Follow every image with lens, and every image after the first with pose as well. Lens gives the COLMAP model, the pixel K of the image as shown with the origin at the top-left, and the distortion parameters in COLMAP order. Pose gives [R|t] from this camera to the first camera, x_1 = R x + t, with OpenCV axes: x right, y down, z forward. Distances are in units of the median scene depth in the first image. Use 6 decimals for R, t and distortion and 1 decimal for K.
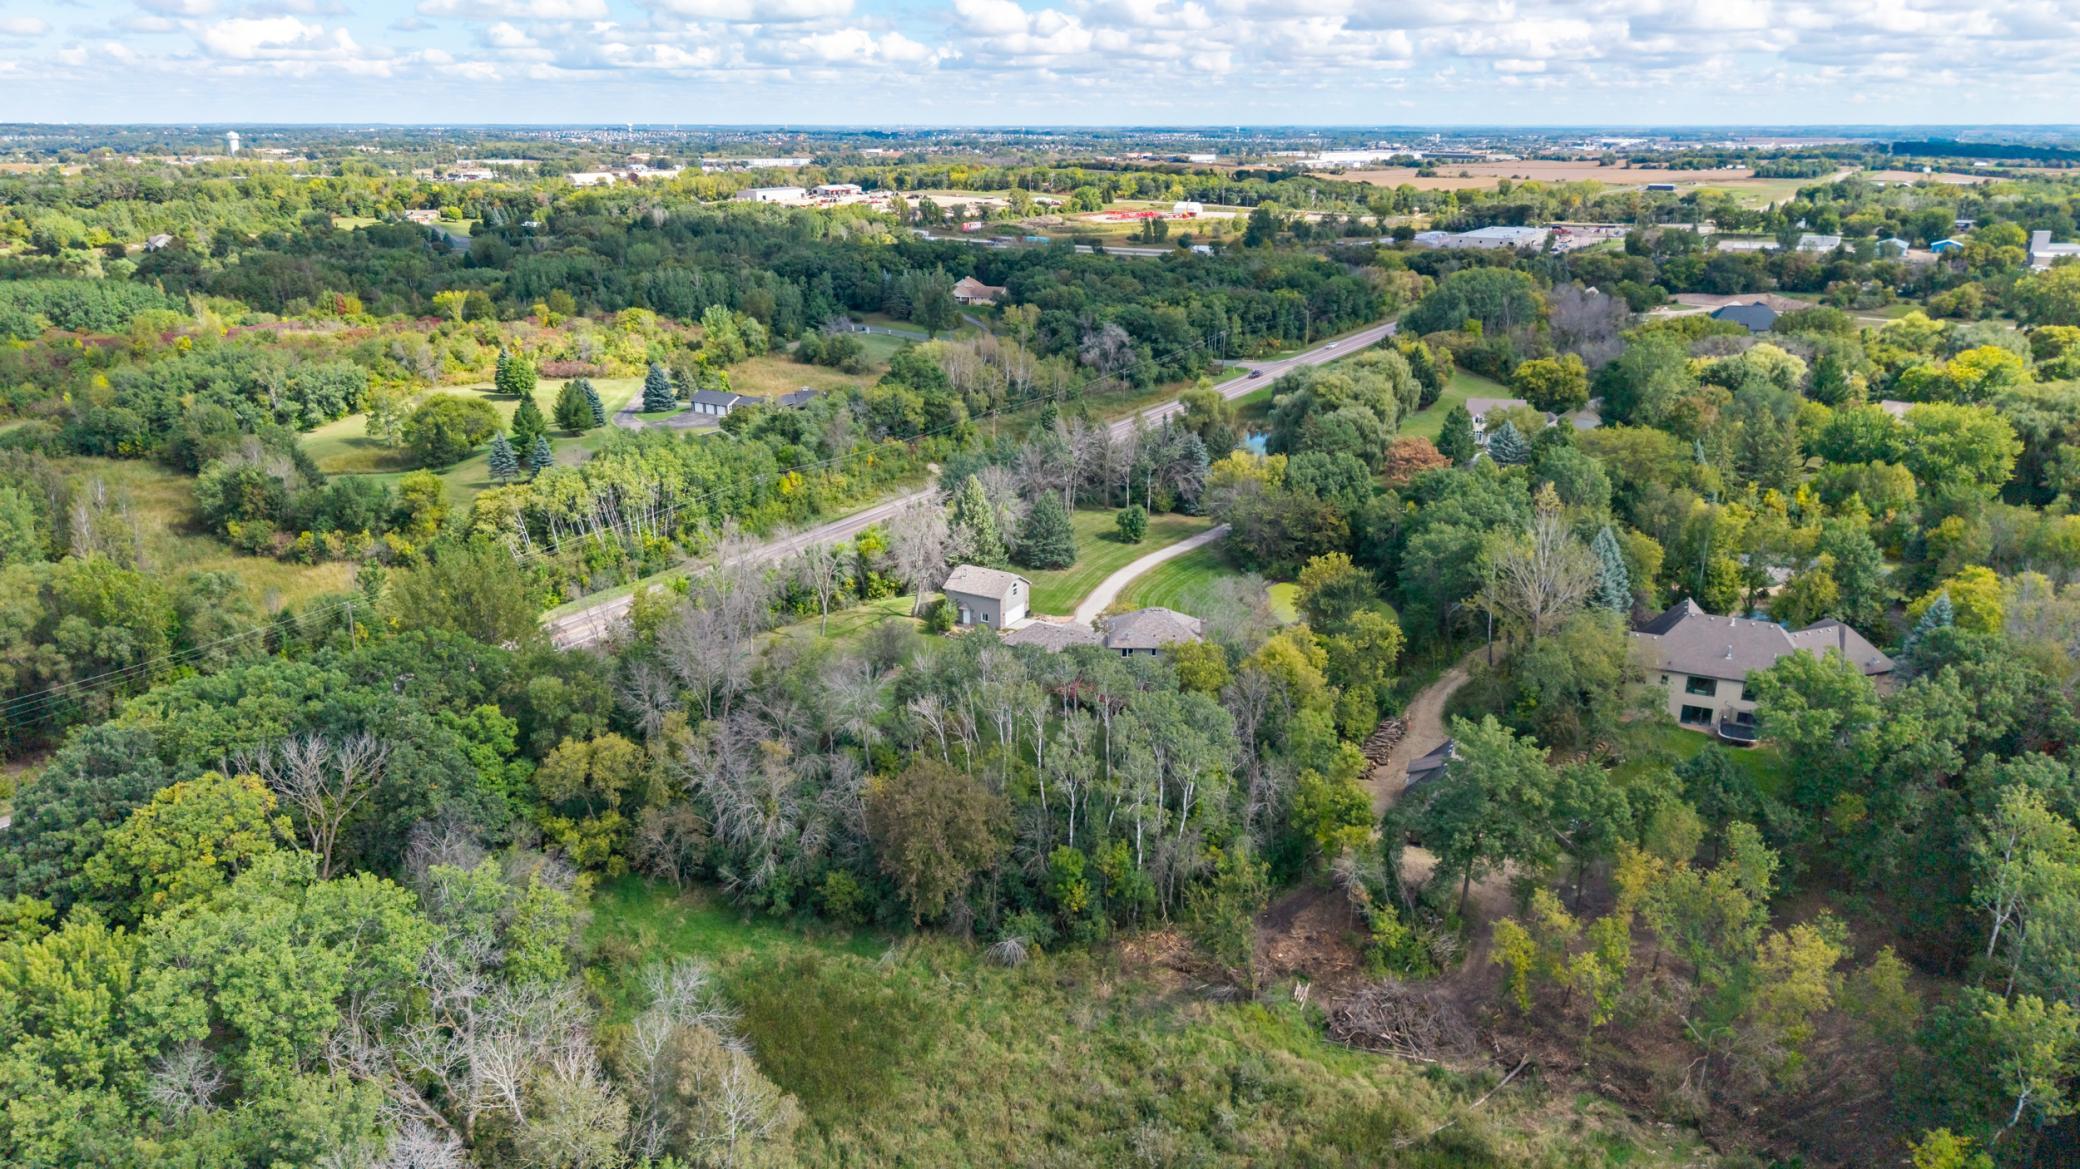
lens RADIAL K [[1403.1, 0, 1040.0], [0, 1403.1, 584.5], [0, 0, 1]] dist [0.026947, -0.002138]
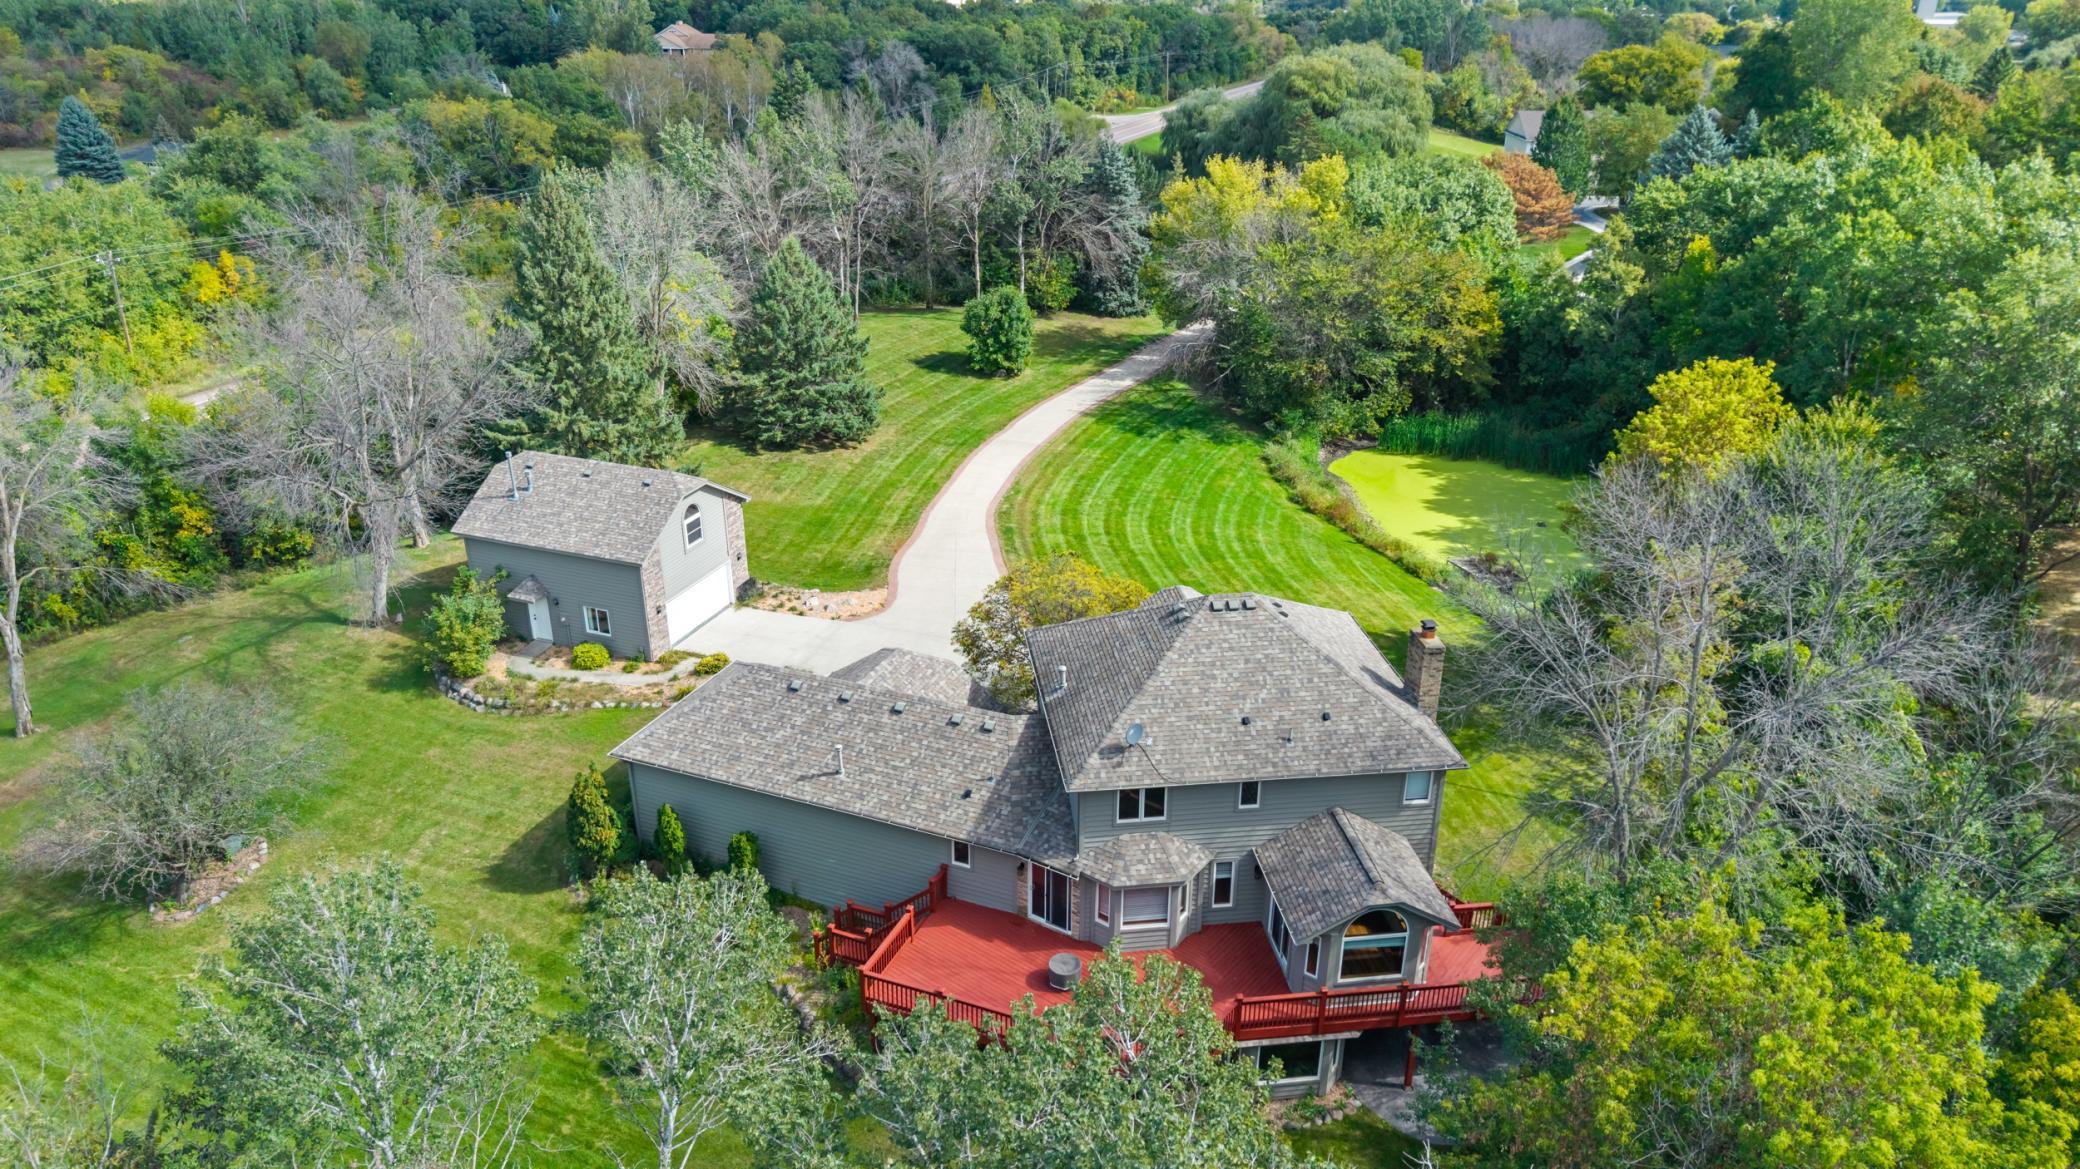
lens RADIAL K [[1403.1, 0, 1040.0], [0, 1403.1, 584.5], [0, 0, 1]] dist [0.026947, -0.002138]
pose [[0.986857, -0.064925, 0.147980, 0.008750], [0.049669, 0.993278, 0.104556, -0.009967], [-0.153774, -0.095832, 0.983448, 0.552170]]
